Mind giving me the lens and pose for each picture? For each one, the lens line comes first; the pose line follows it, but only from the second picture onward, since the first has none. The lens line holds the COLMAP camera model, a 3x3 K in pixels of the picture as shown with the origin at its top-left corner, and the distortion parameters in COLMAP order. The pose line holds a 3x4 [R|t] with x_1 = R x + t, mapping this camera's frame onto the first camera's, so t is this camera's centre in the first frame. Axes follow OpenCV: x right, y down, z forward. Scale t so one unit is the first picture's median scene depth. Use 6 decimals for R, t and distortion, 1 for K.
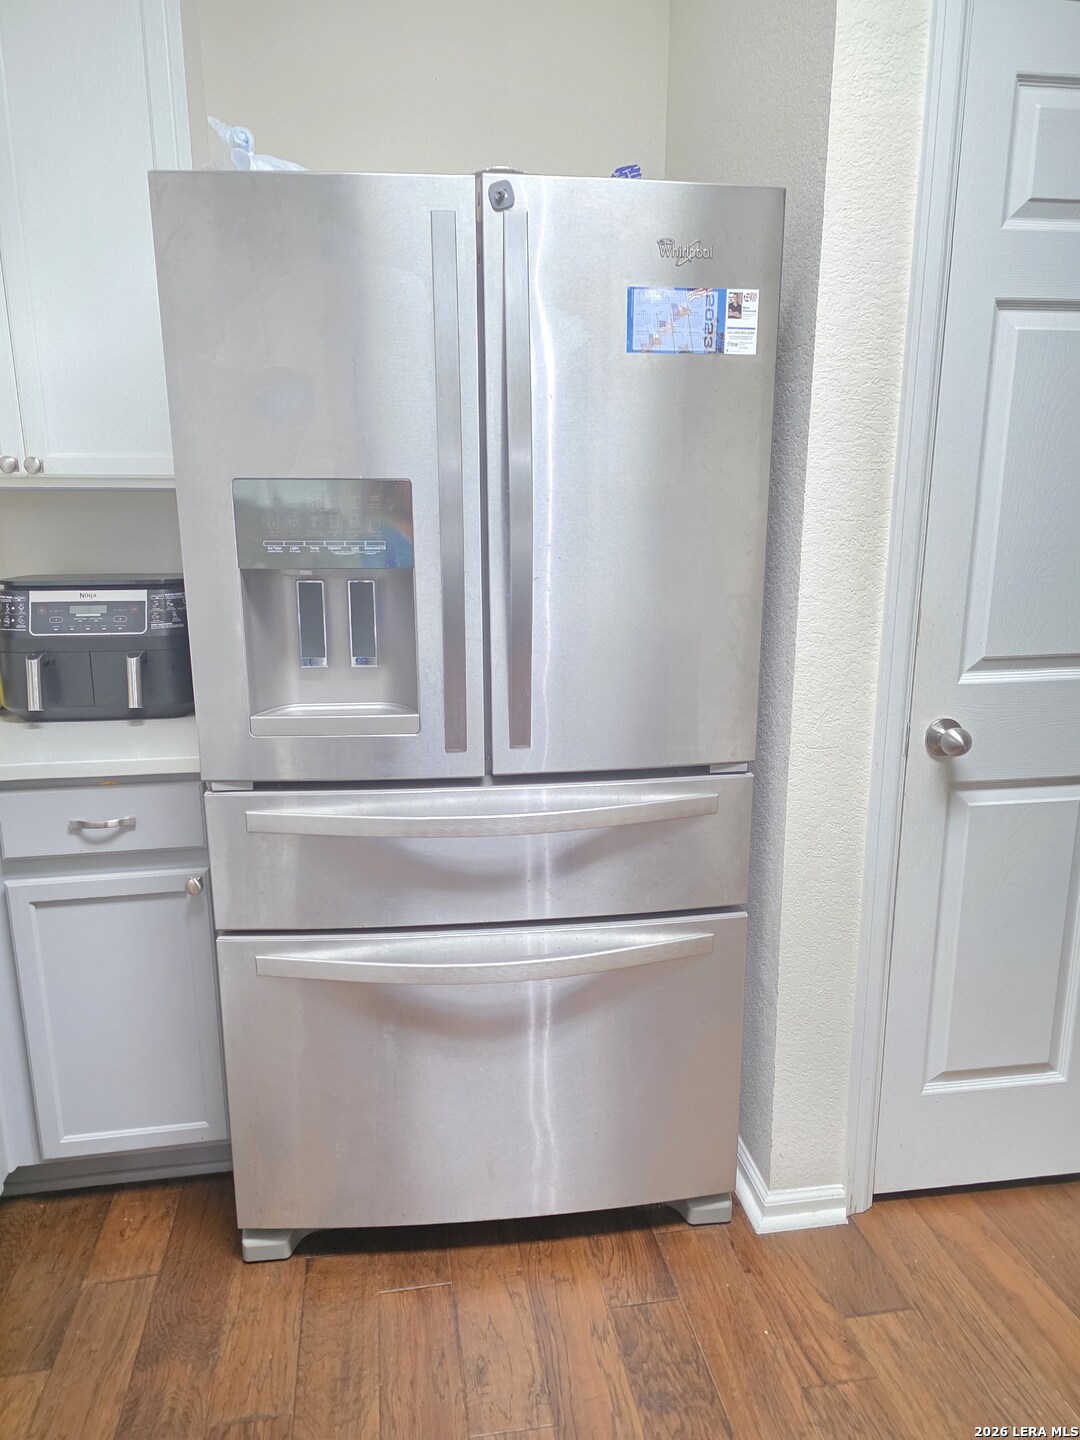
lens RADIAL K [[961.6, 0, 544.1], [0, 961.6, 748.9], [0, 0, 1]] dist [0.060842, -0.047668]
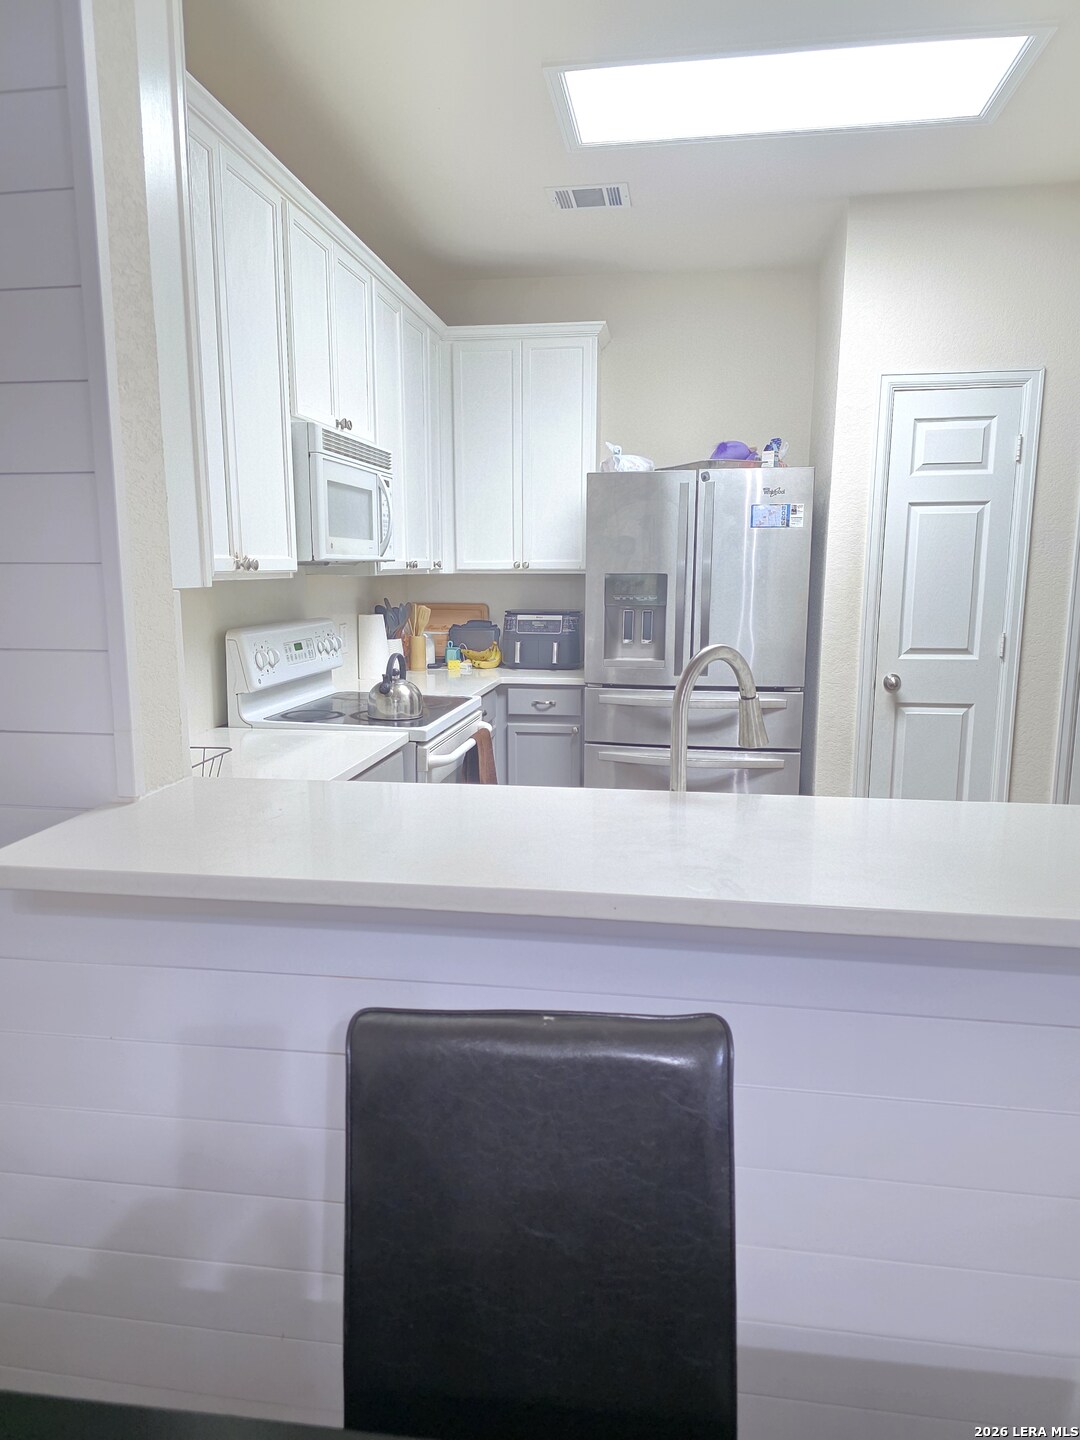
lens RADIAL K [[961.6, 0, 540.1], [0, 961.6, 718.2], [0, 0, 1]] dist [0.060842, -0.047668]
pose [[0.945562, 0.052913, -0.321111, 0.376949], [-0.079680, 0.994304, -0.070790, 0.313425], [0.315536, 0.092522, 0.944392, -1.483407]]
